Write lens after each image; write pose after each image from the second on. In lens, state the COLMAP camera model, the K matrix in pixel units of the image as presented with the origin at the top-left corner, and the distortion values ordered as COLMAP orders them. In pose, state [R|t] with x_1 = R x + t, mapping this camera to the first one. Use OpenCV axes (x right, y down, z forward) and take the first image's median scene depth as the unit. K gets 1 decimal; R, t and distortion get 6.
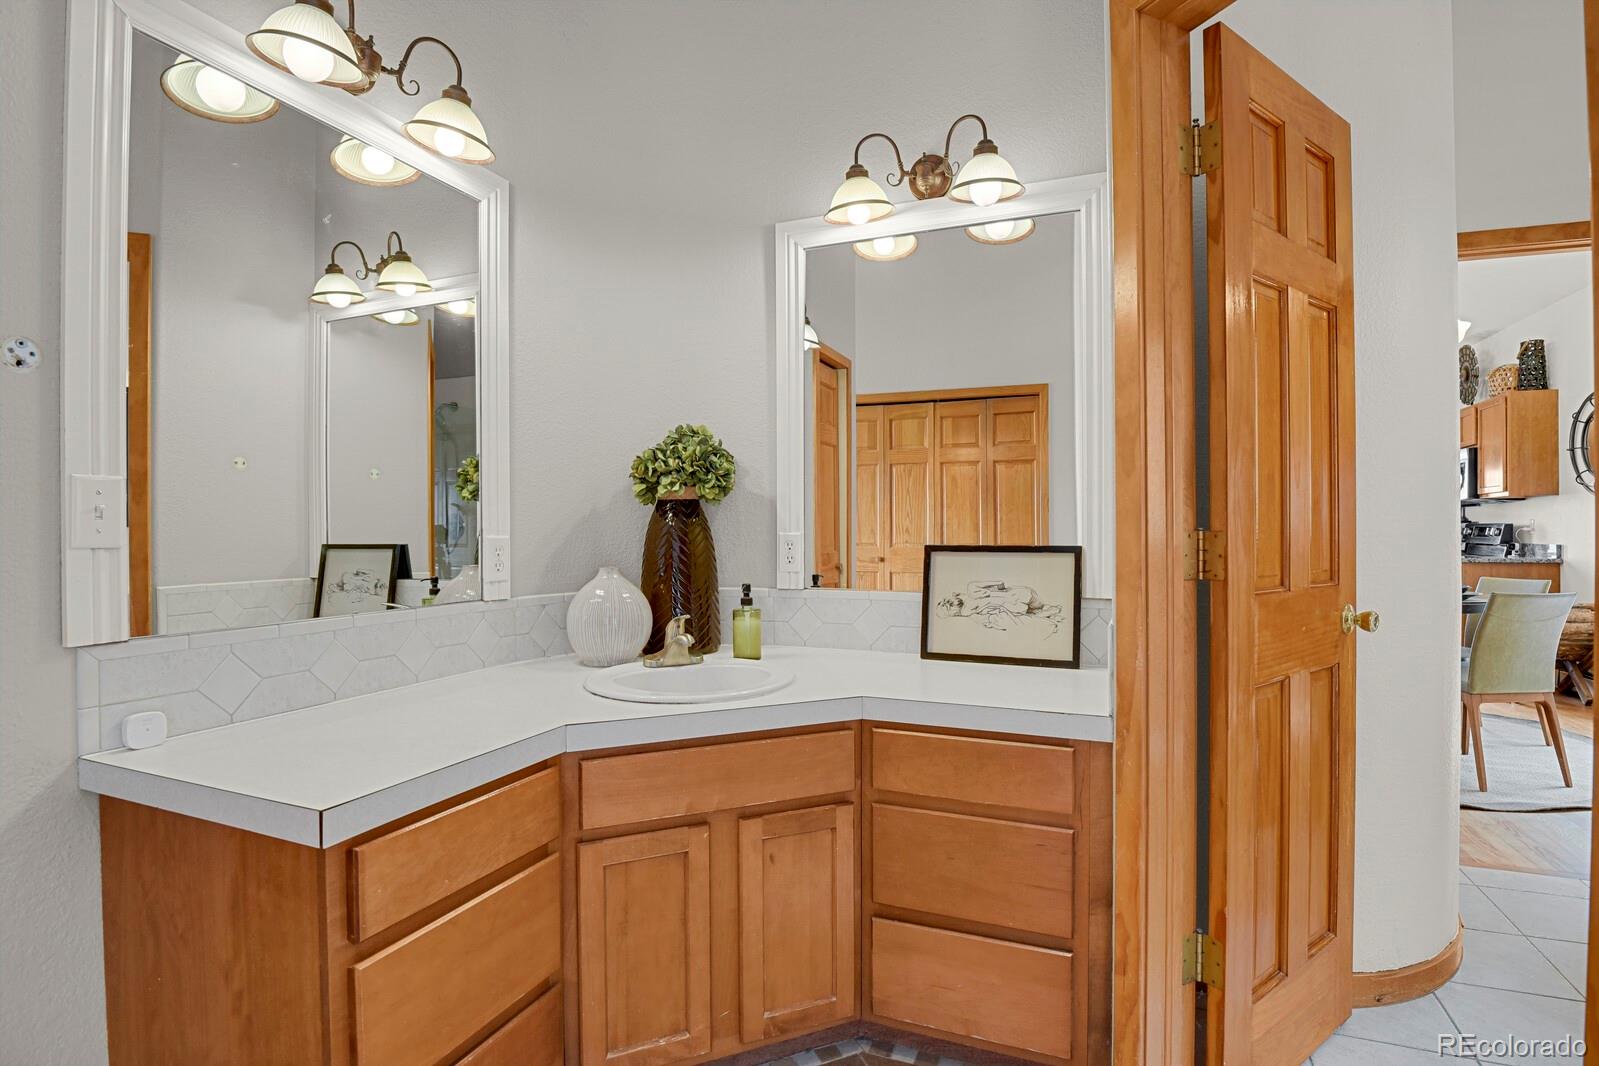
lens RADIAL K [[788.3, 0, 798.2], [0, 788.3, 528.6], [0, 0, 1]] dist [-0.030814, -0.000153]
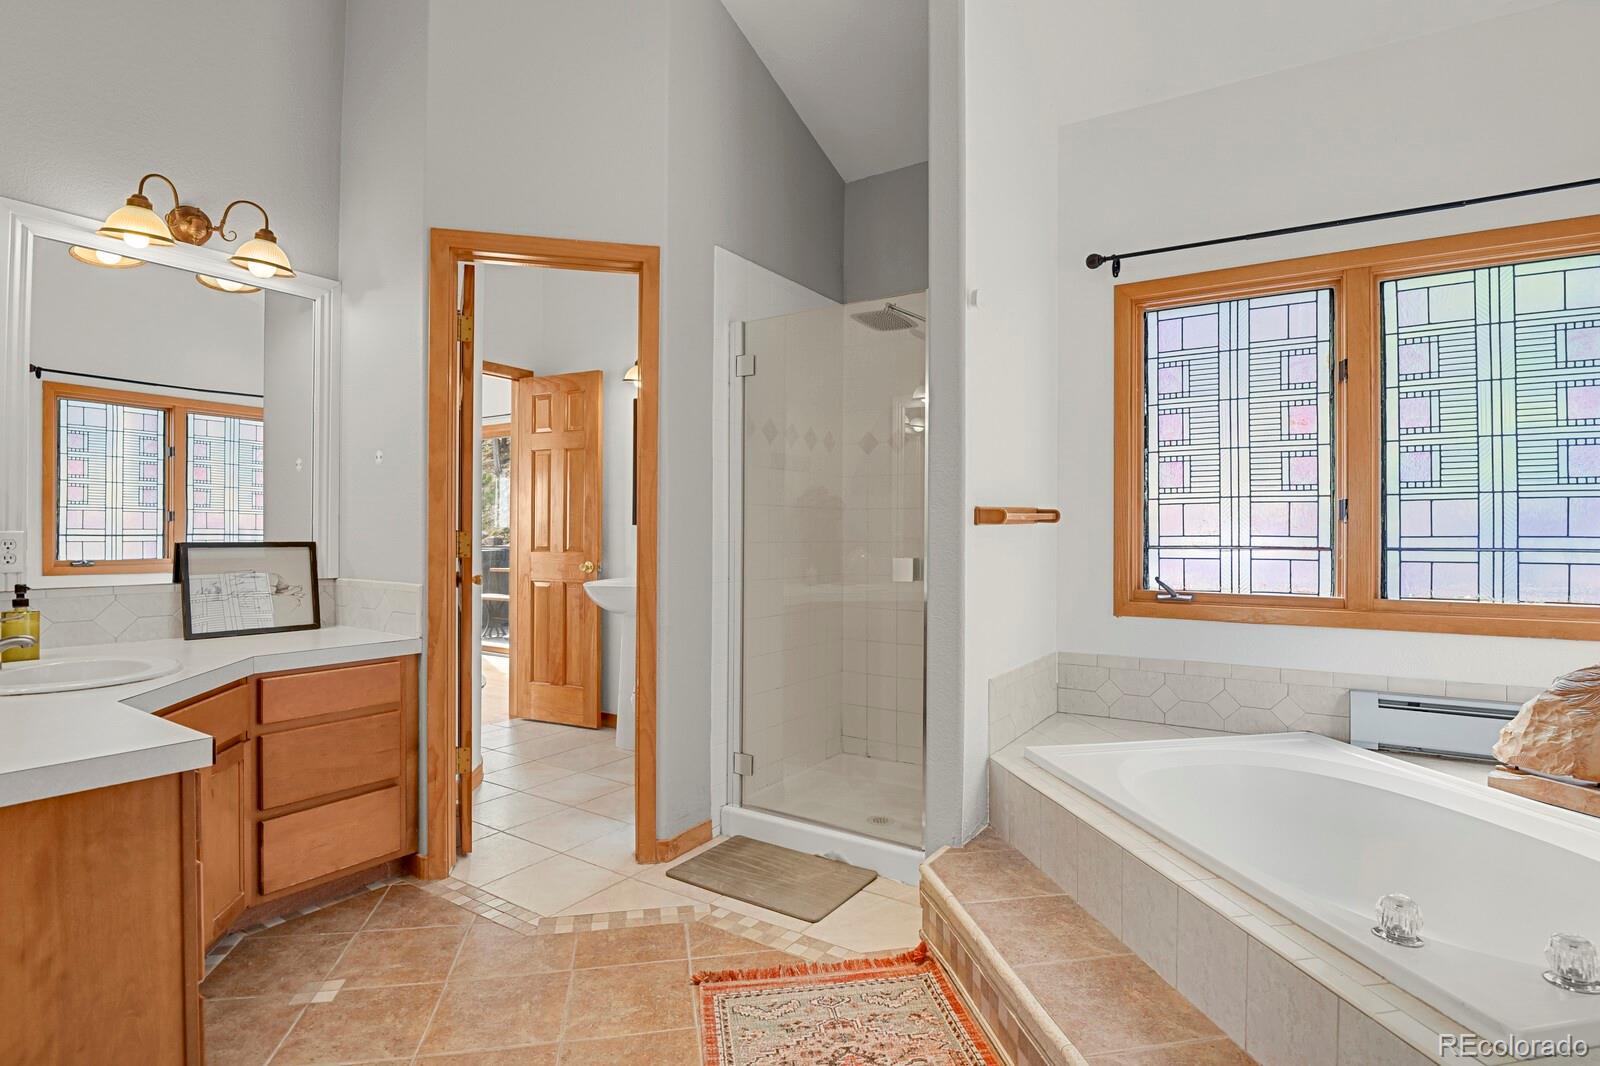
lens RADIAL K [[798.5, 0, 800.3], [0, 798.5, 533.7], [0, 0, 1]] dist [-0.024510, -0.000410]
pose [[0.199957, 0.000931, 0.979804, -0.326413], [-0.005983, 0.999982, 0.000271, 0.000861], [-0.979786, -0.005916, 0.199959, -0.050224]]
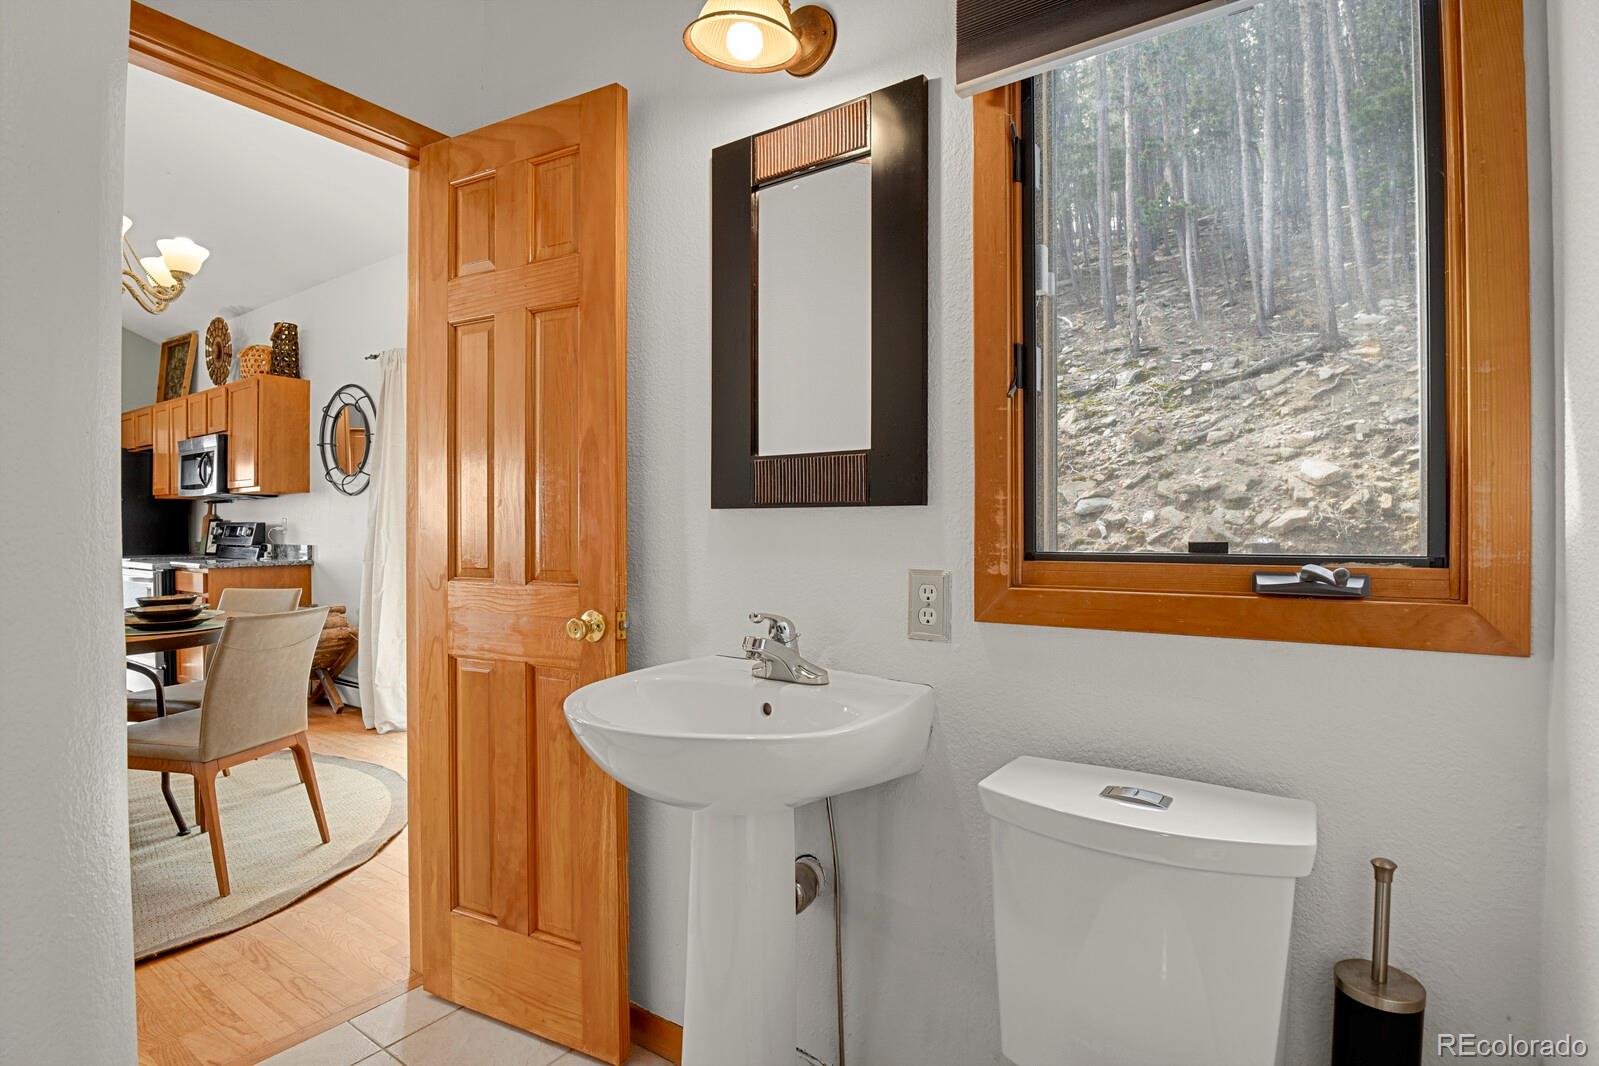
lens RADIAL K [[786.7, 0, 809.7], [0, 786.7, 531.5], [0, 0, 1]] dist [-0.025425, -0.001279]
pose [[0.215027, -0.004149, 0.976599, 0.200783], [0.000219, 0.999991, 0.004200, 0.000317], [-0.976608, -0.000689, 0.215026, 0.201497]]
